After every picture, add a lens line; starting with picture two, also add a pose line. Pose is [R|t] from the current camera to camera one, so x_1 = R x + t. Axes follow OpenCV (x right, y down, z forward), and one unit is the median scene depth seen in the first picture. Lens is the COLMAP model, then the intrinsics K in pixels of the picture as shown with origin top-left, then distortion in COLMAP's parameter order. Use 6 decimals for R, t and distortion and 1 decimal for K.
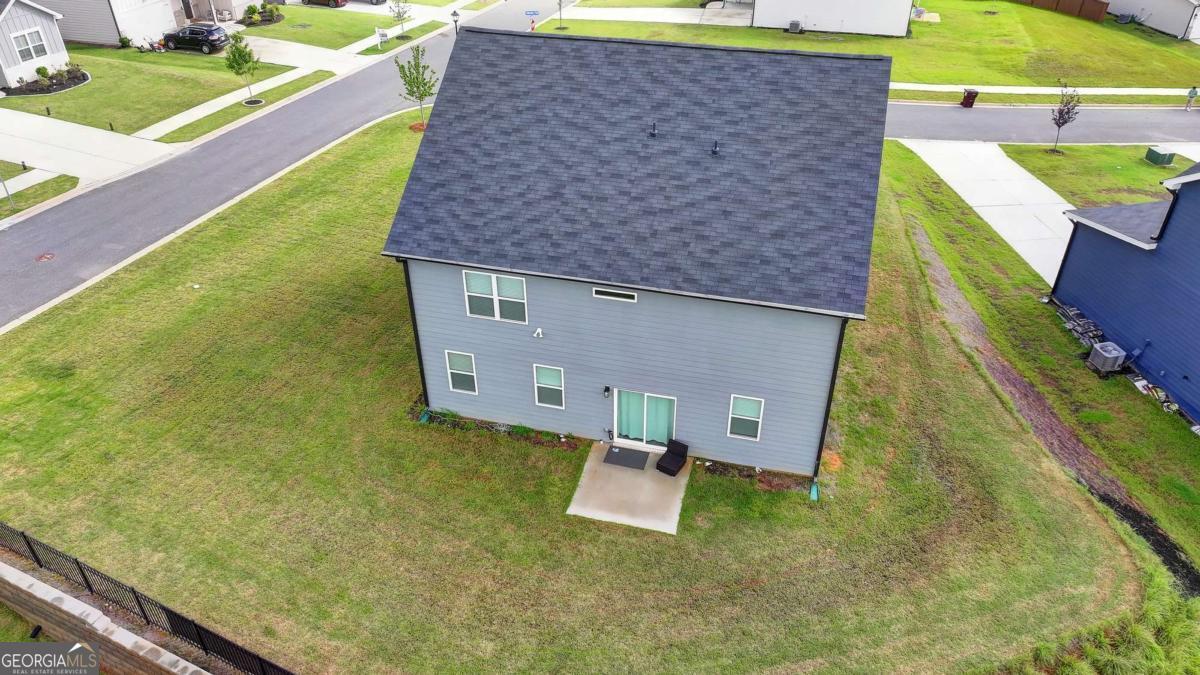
lens RADIAL K [[843.7, 0, 606.1], [0, 843.7, 331.5], [0, 0, 1]] dist [0.002137, 0.016649]
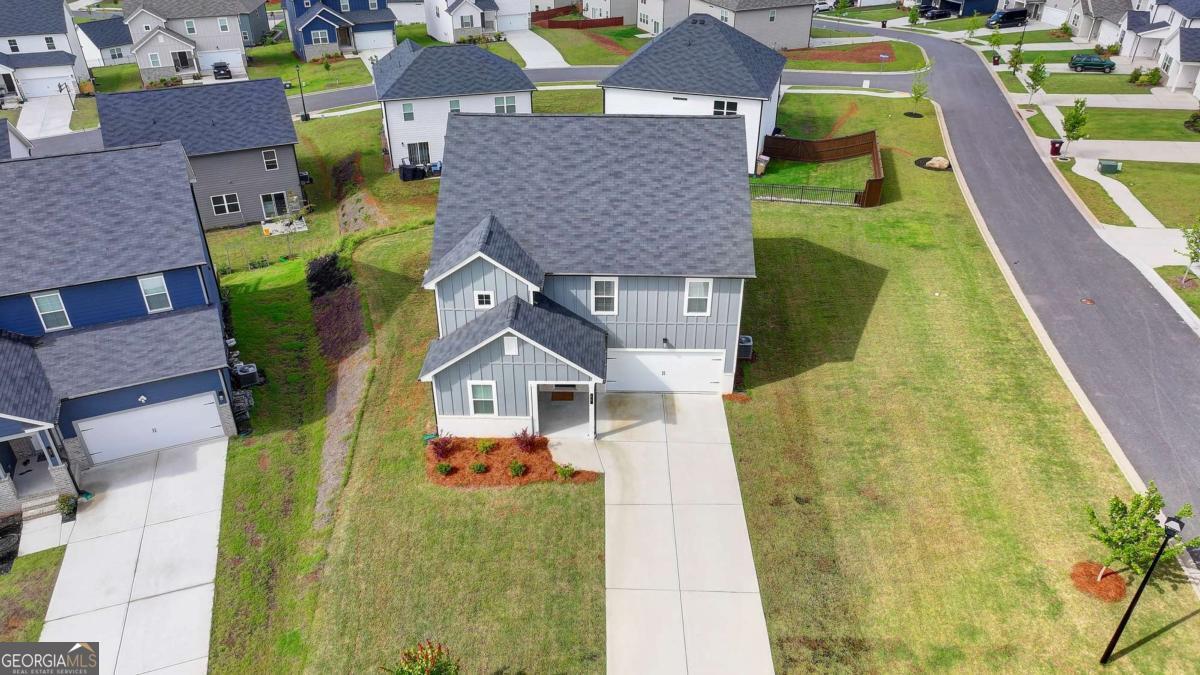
lens RADIAL K [[843.3, 0, 606.4], [0, 843.3, 331.7], [0, 0, 1]] dist [0.006378, 0.006801]
pose [[-0.972107, 0.117920, -0.202737, 0.401012], [-0.134379, 0.428432, 0.893526, -1.519049], [0.192224, 0.895847, -0.400636, 1.958440]]
